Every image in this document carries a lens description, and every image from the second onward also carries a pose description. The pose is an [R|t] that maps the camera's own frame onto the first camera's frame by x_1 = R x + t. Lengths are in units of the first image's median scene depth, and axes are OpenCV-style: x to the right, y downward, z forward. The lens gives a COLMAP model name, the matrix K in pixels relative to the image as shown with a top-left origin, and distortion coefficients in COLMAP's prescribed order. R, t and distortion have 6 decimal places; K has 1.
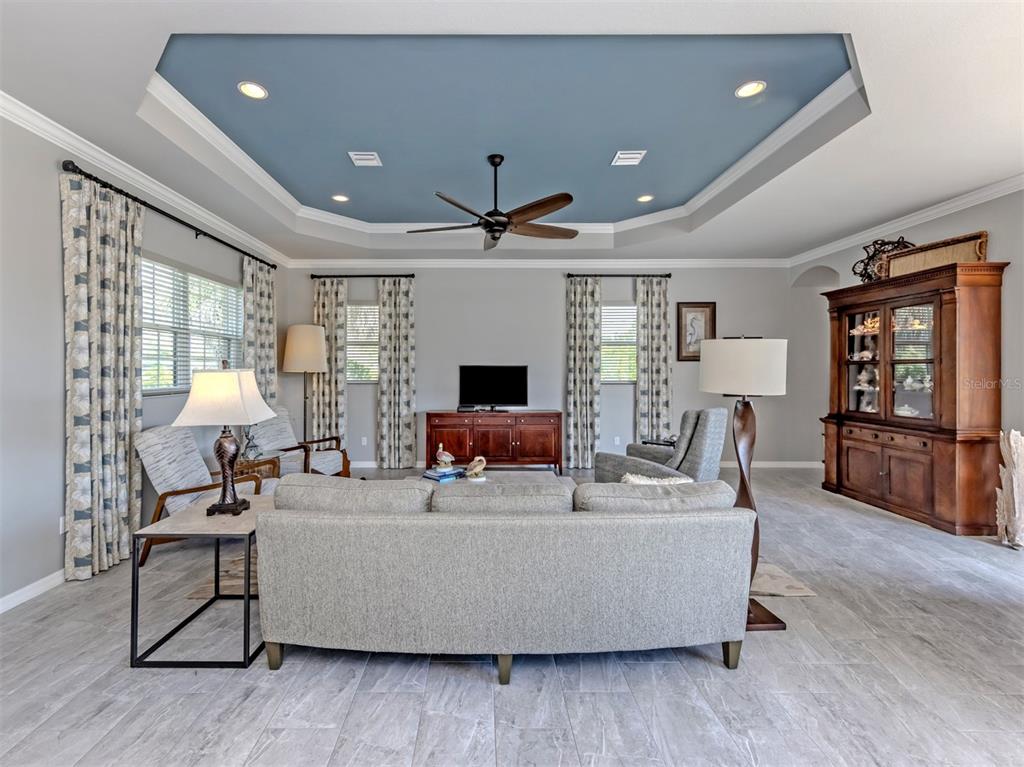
lens RADIAL K [[451.2, 0, 477.8], [0, 451.2, 373.3], [0, 0, 1]] dist [0.010957, -0.003562]
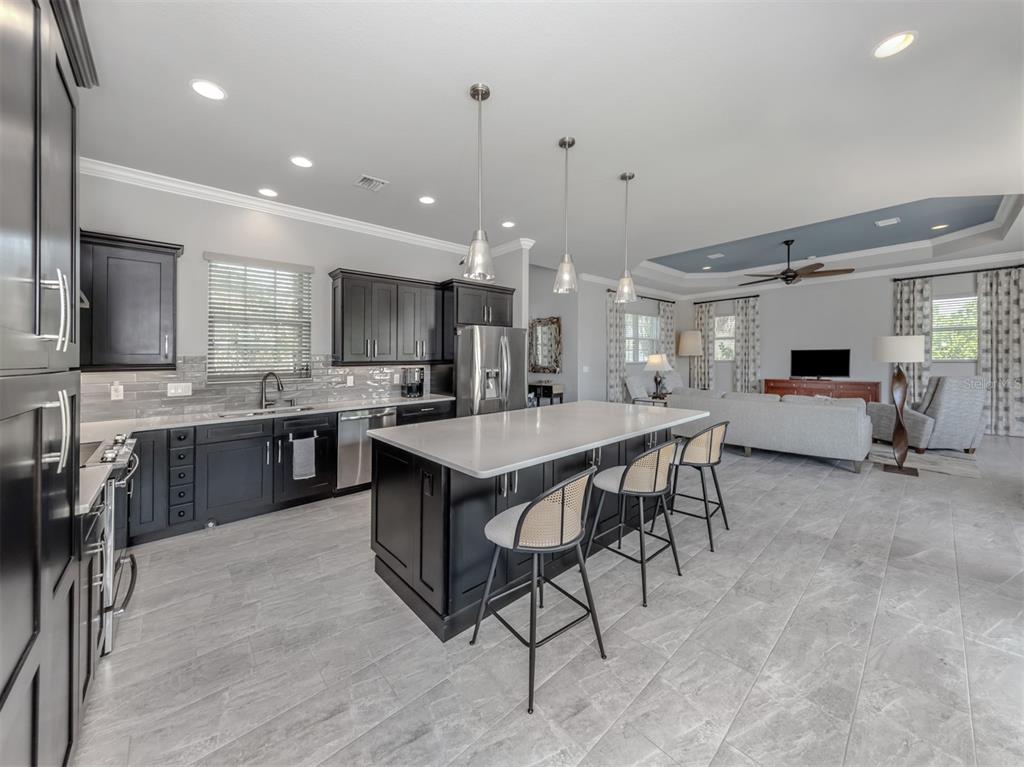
lens RADIAL K [[374.5, 0, 515.8], [0, 374.5, 356.4], [0, 0, 1]] dist [0.009466, -0.000984]
pose [[0.675584, -0.009918, -0.737216, 0.444423], [0.006465, 0.999951, -0.007528, 0.013073], [0.737255, 0.000319, 0.675615, -0.942962]]
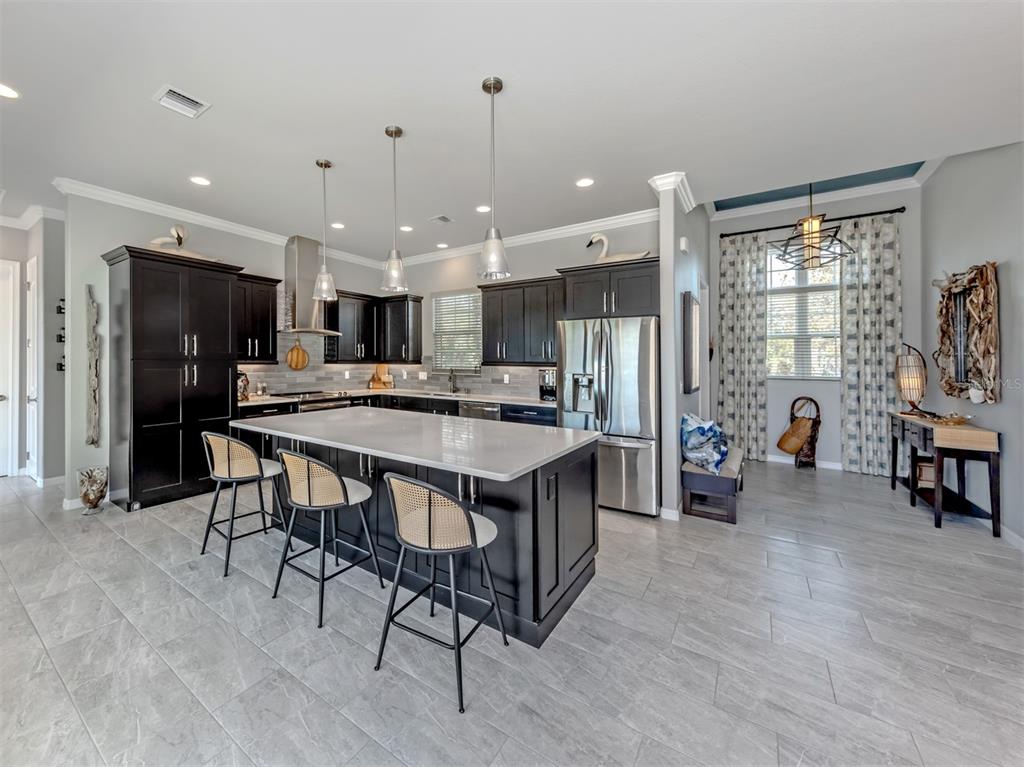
lens RADIAL K [[420.3, 0, 471.2], [0, 420.3, 344.6], [0, 0, 1]] dist [-0.000351, -0.000616]
pose [[-0.573894, -0.031938, -0.818307, 0.522100], [-0.009820, 0.999436, -0.032121, 0.006140], [0.818871, -0.010398, -0.573884, 0.142013]]
